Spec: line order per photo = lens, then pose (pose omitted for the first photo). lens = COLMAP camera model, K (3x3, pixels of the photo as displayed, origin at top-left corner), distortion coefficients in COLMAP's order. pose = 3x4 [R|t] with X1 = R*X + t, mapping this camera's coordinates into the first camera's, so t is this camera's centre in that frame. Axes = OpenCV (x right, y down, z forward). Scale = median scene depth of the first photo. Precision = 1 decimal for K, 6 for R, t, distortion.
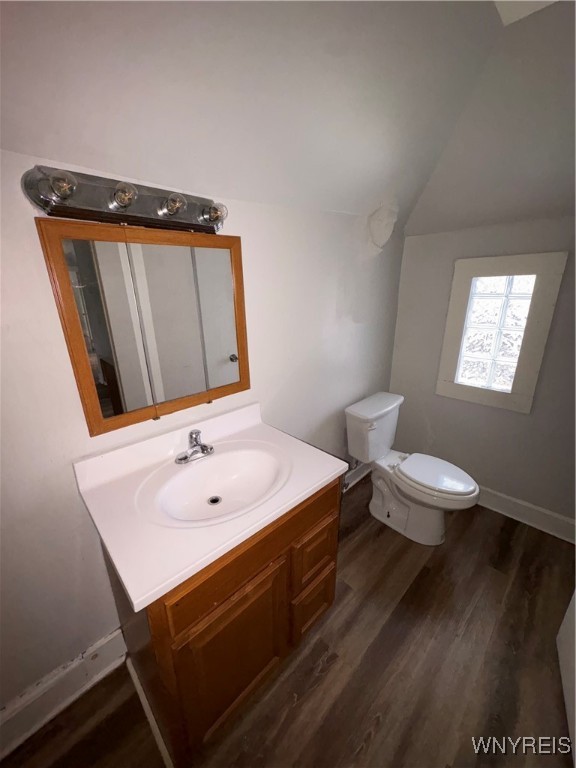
lens RADIAL K [[304.6, 0, 288.0], [0, 304.6, 384.0], [0, 0, 1]] dist [-0.001780, -0.000100]
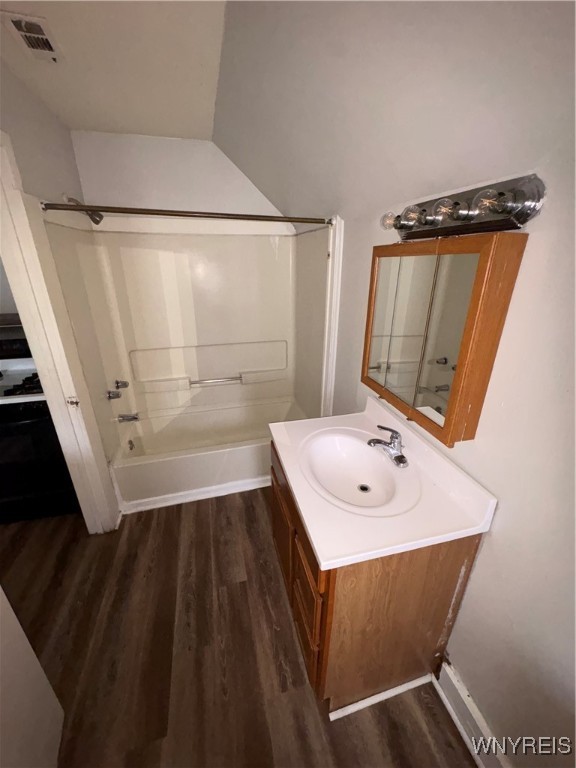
lens RADIAL K [[304.6, 0, 288.0], [0, 304.6, 384.0], [0, 0, 1]] dist [-0.001780, -0.000100]
pose [[-0.491800, 0.339560, -0.801768, 0.688138], [-0.268490, 0.816810, 0.510621, -0.439349], [0.828279, 0.466390, -0.310539, 1.005047]]
